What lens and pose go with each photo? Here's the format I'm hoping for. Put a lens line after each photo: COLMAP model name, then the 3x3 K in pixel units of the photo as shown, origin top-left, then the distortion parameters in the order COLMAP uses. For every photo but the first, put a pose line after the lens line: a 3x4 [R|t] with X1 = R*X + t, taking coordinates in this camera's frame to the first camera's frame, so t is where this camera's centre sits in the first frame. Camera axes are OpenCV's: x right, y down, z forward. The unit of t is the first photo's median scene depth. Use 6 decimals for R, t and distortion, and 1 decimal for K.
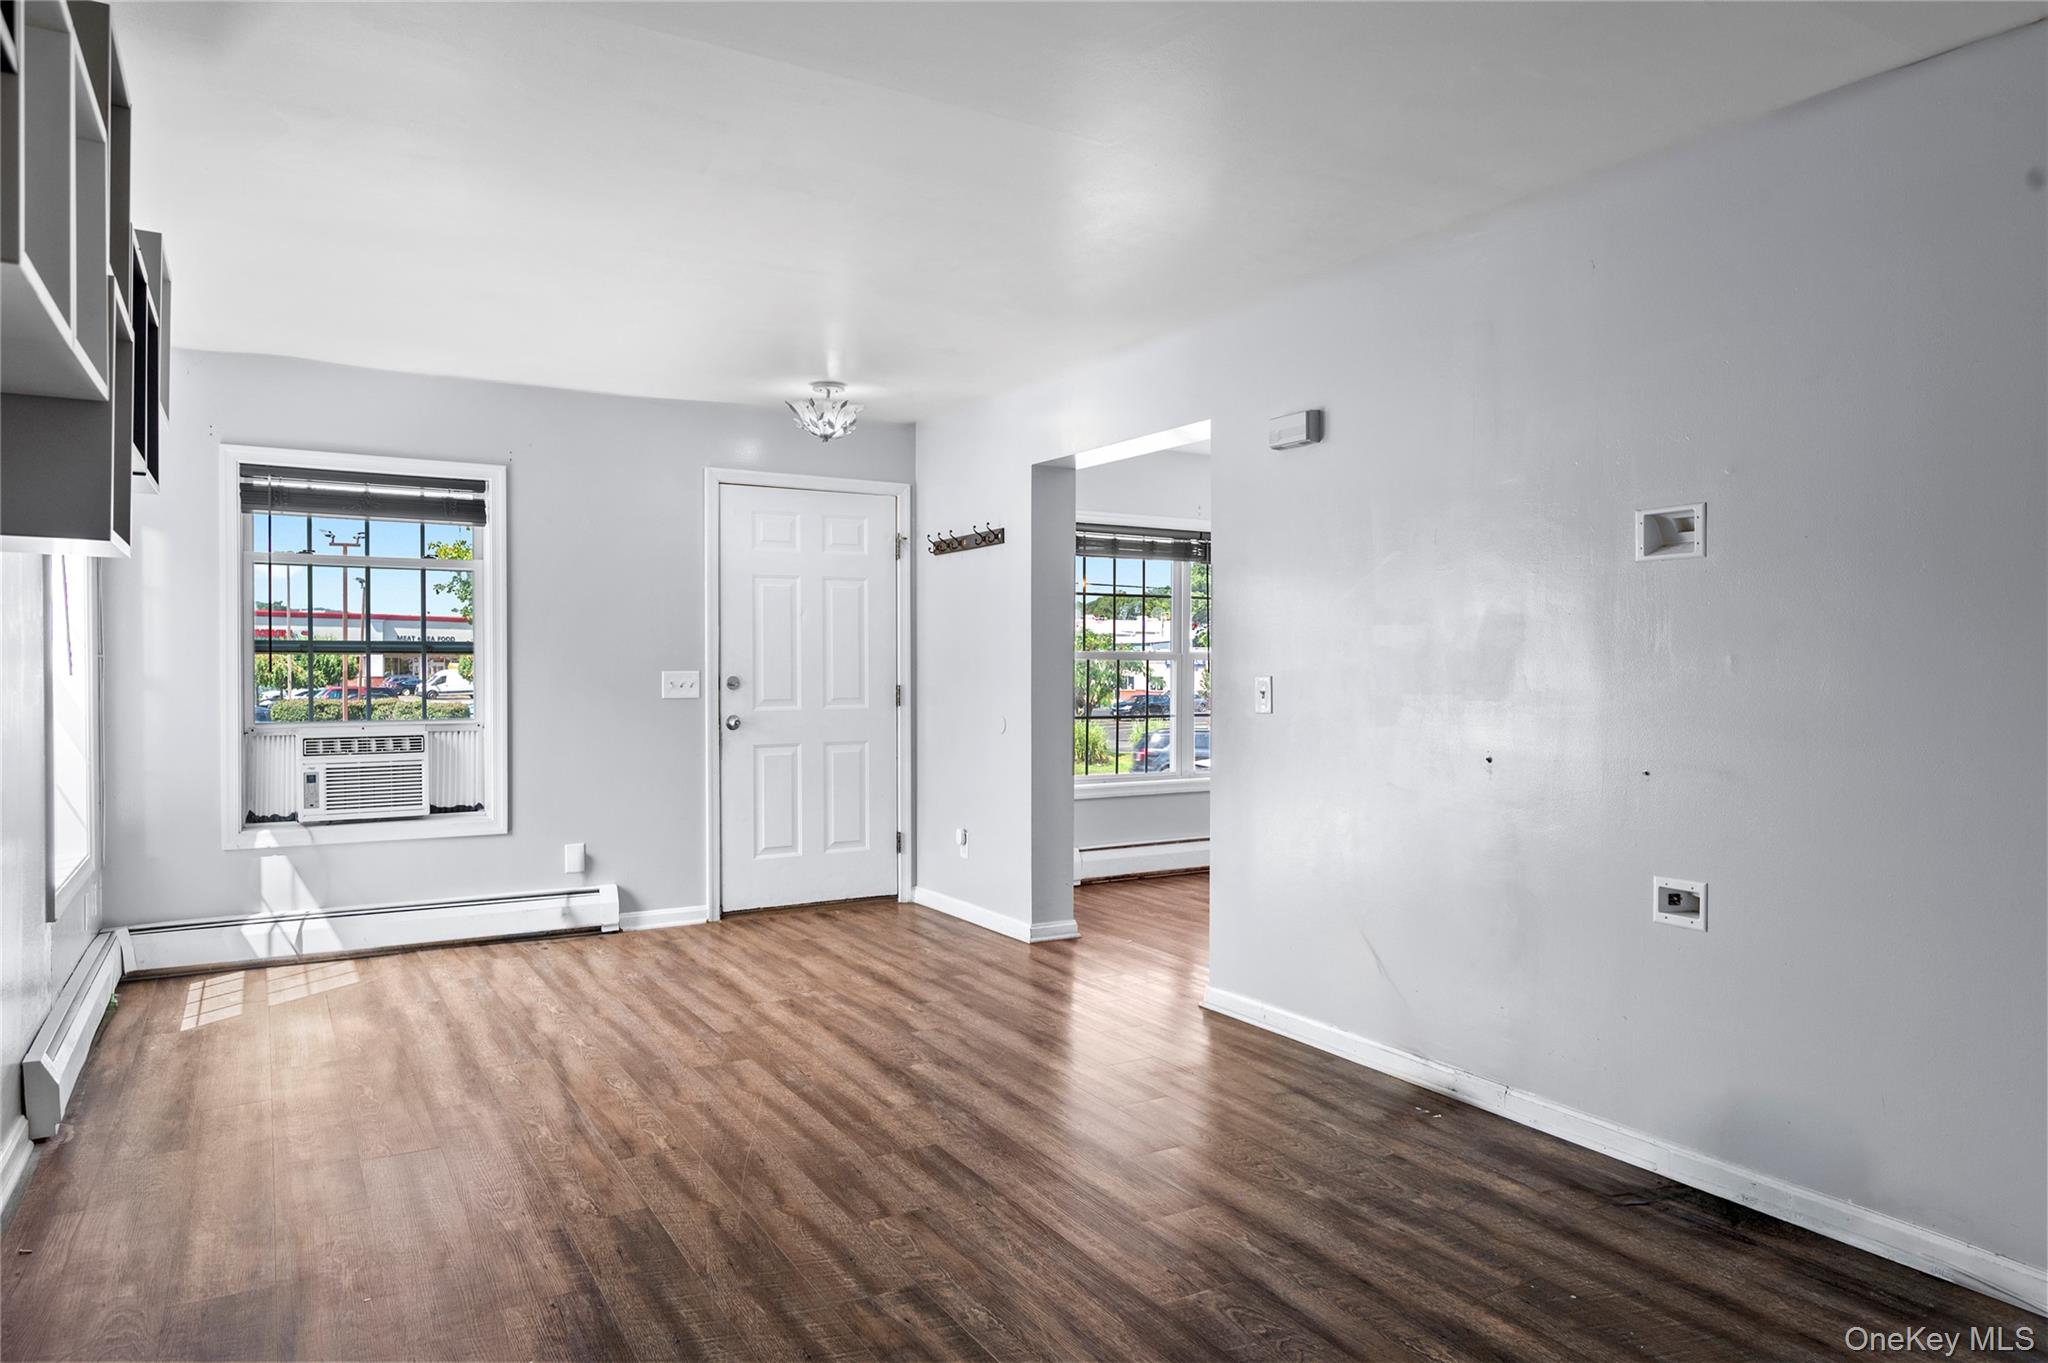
lens RADIAL K [[1267.1, 0, 1000.8], [0, 1267.1, 687.4], [0, 0, 1]] dist [0.000228, -0.000712]
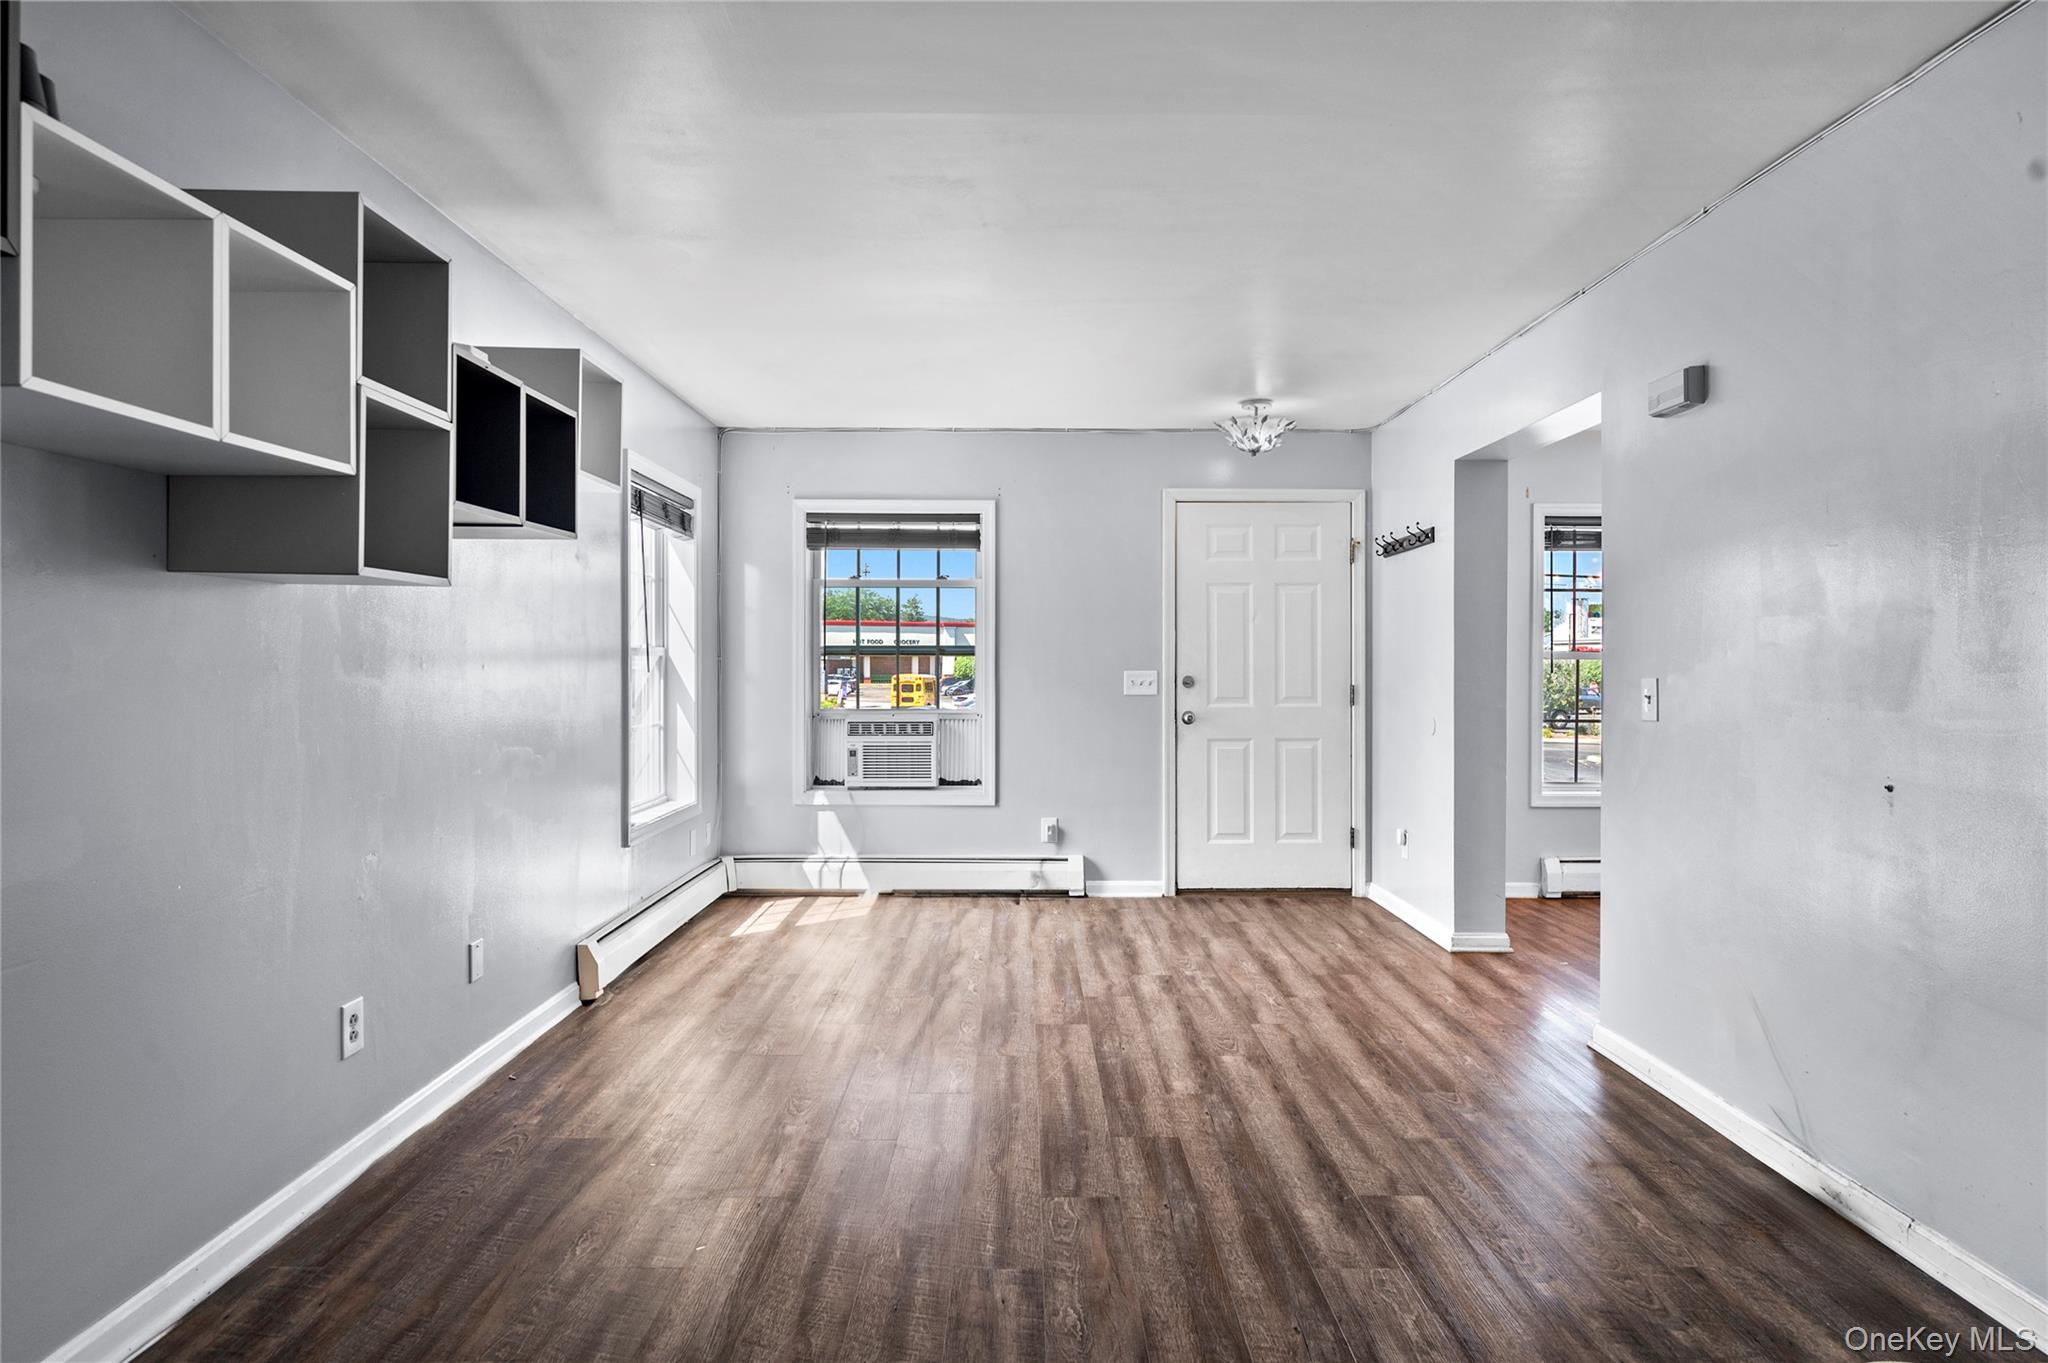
lens RADIAL K [[1121.8, 0, 1025.1], [0, 1121.8, 675.2], [0, 0, 1]] dist [0.000298, 0.000388]
pose [[0.867770, 0.004971, -0.496941, 0.236645], [-0.009363, 0.999936, -0.006347, -0.002537], [0.496878, 0.010160, 0.867761, 0.127357]]
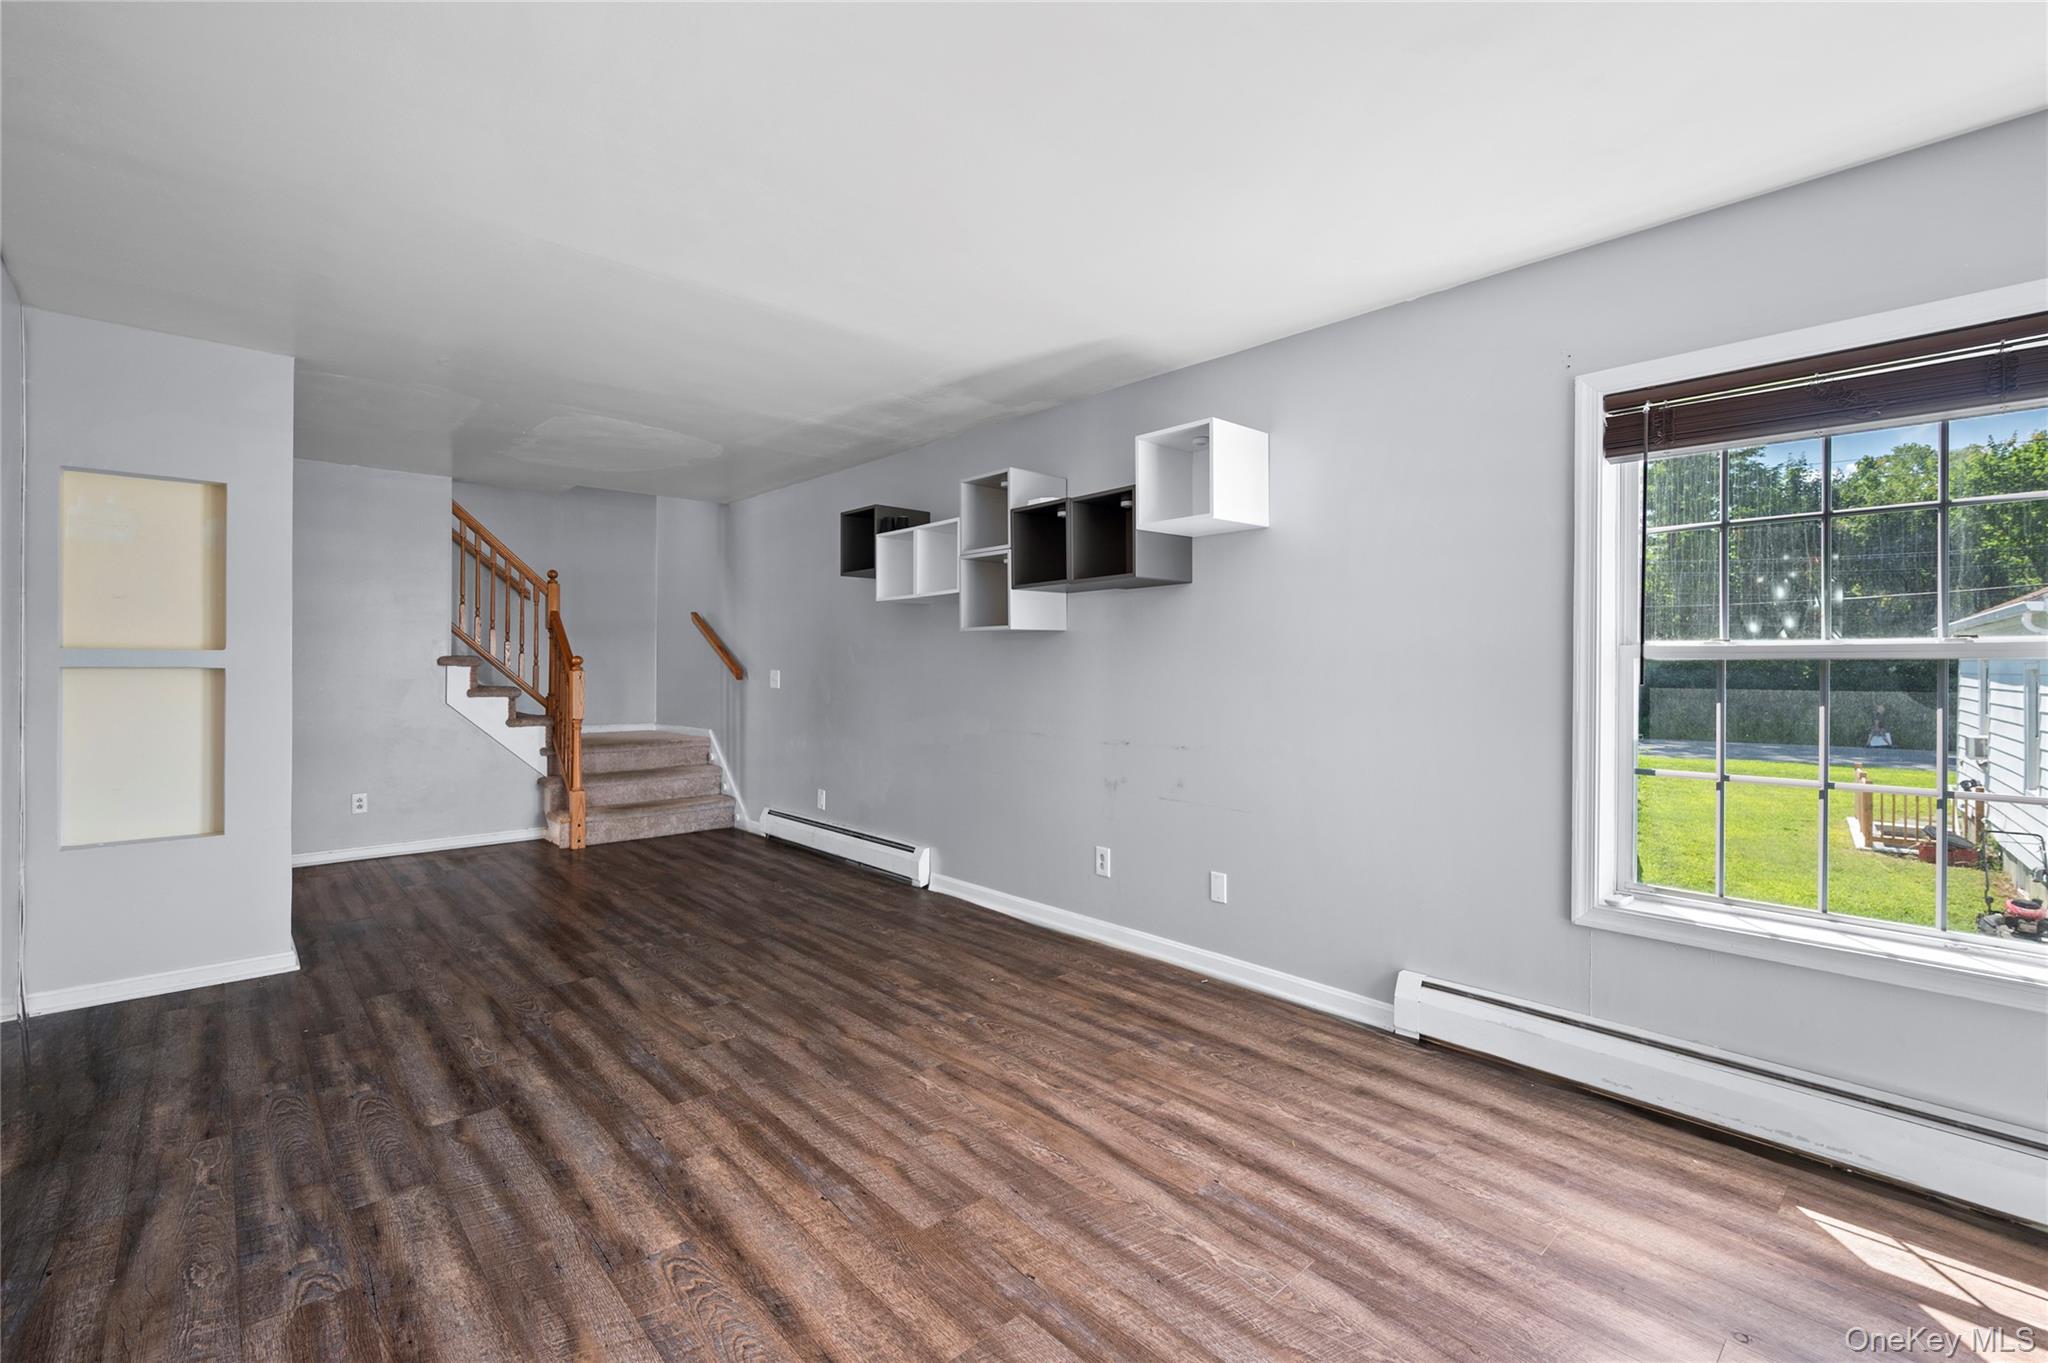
lens RADIAL K [[888.0, 0, 1029.5], [0, 888.0, 671.5], [0, 0, 1]] dist [0.001972, -0.000943]
pose [[-0.973414, -0.005715, -0.228981, -0.141969], [-0.011110, 0.999690, 0.022280, -0.028915], [0.228783, 0.024231, -0.973176, 1.490964]]
